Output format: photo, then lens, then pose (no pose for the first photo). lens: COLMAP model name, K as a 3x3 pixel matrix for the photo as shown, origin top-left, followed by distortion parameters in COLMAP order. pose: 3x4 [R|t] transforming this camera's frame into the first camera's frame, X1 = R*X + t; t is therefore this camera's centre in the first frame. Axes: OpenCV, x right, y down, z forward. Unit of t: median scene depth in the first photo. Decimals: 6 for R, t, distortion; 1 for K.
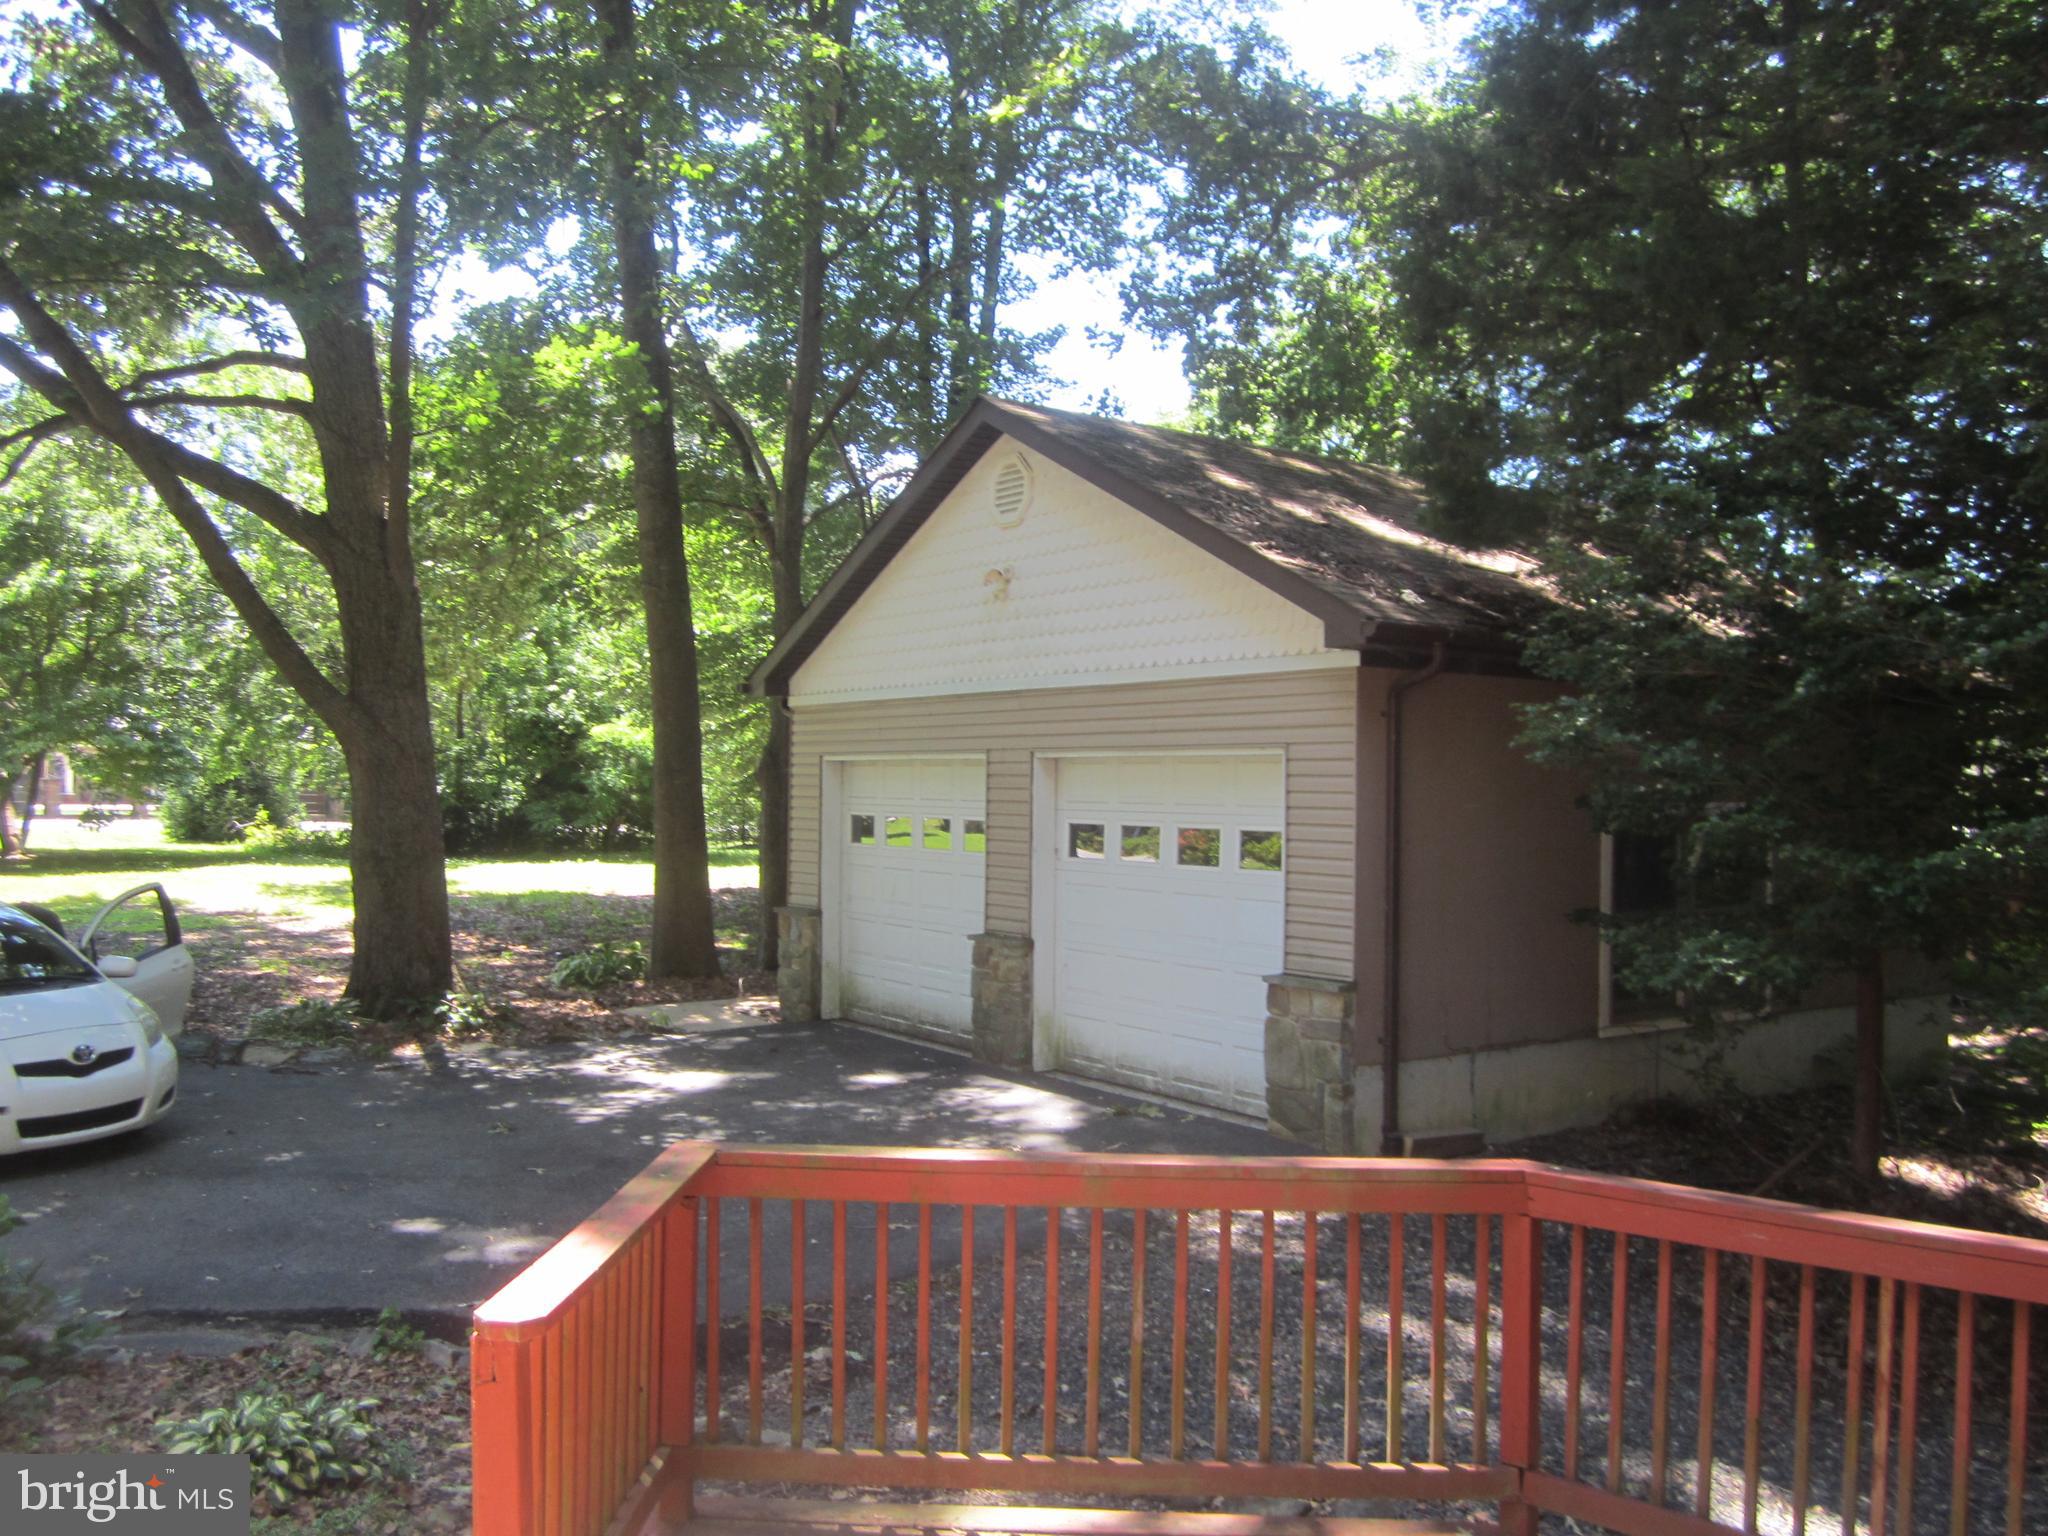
lens RADIAL K [[1673.6, 0, 1024.0], [0, 1673.6, 768.0], [0, 0, 1]] dist [-0.012951, 0.001452]
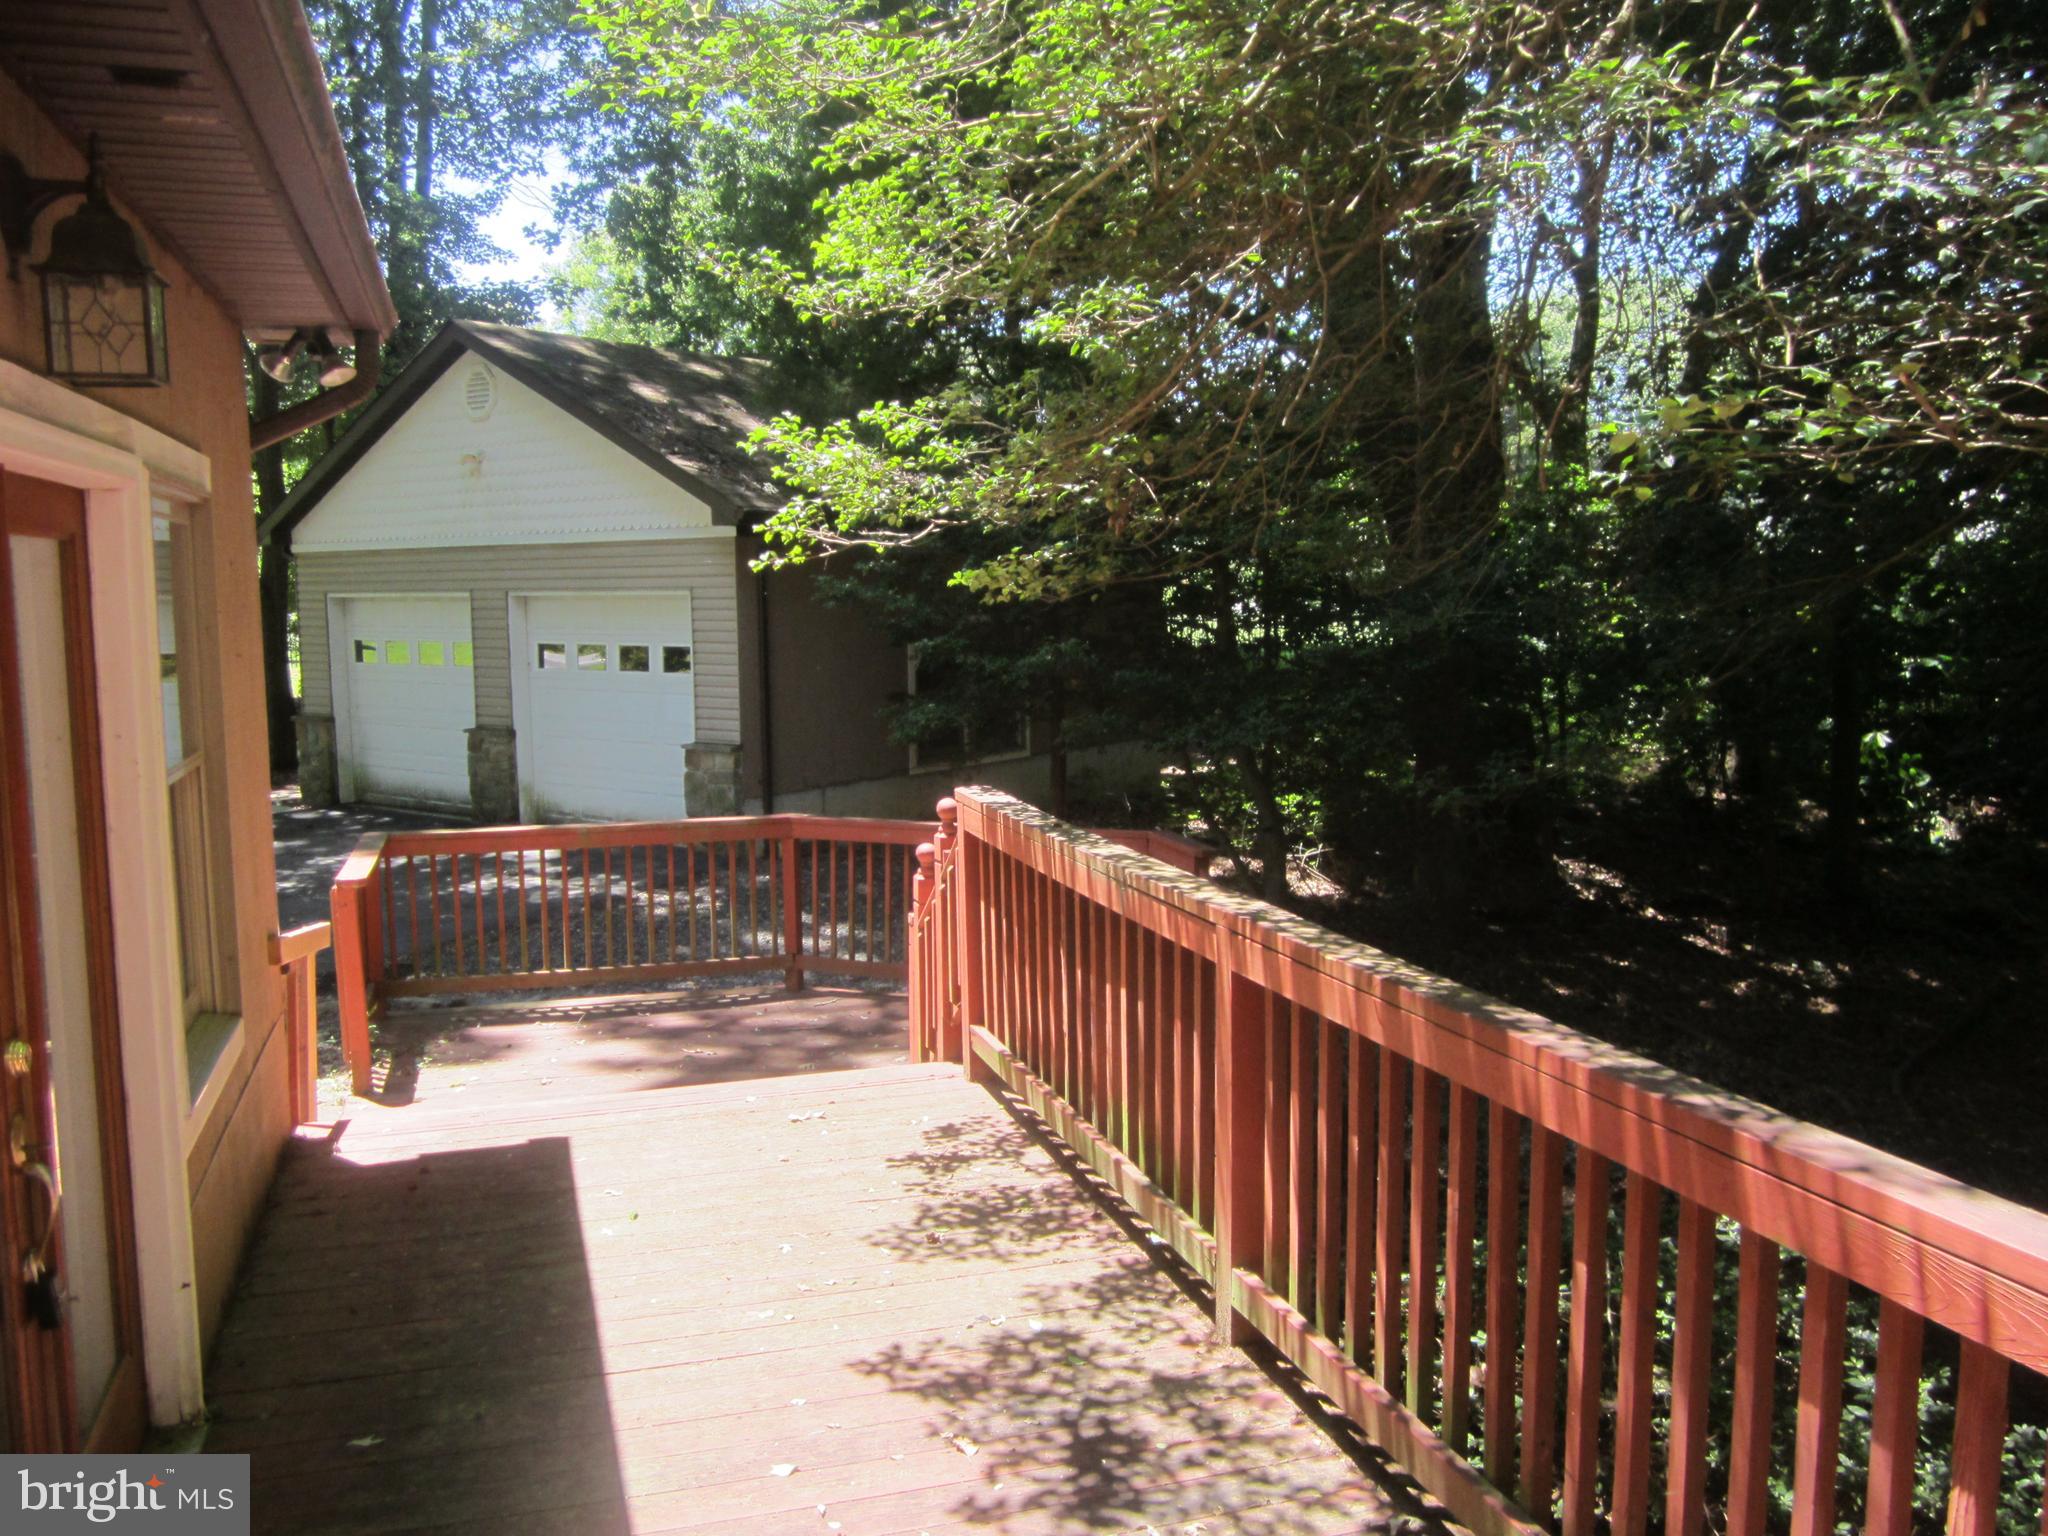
lens RADIAL K [[1673.6, 0, 1024.0], [0, 1673.6, 768.0], [0, 0, 1]] dist [-0.012951, 0.001452]
pose [[0.947739, -0.055528, 0.314176, -0.030404], [0.017018, 0.992134, 0.124015, -0.028268], [-0.318591, -0.112188, 0.941230, -0.410299]]
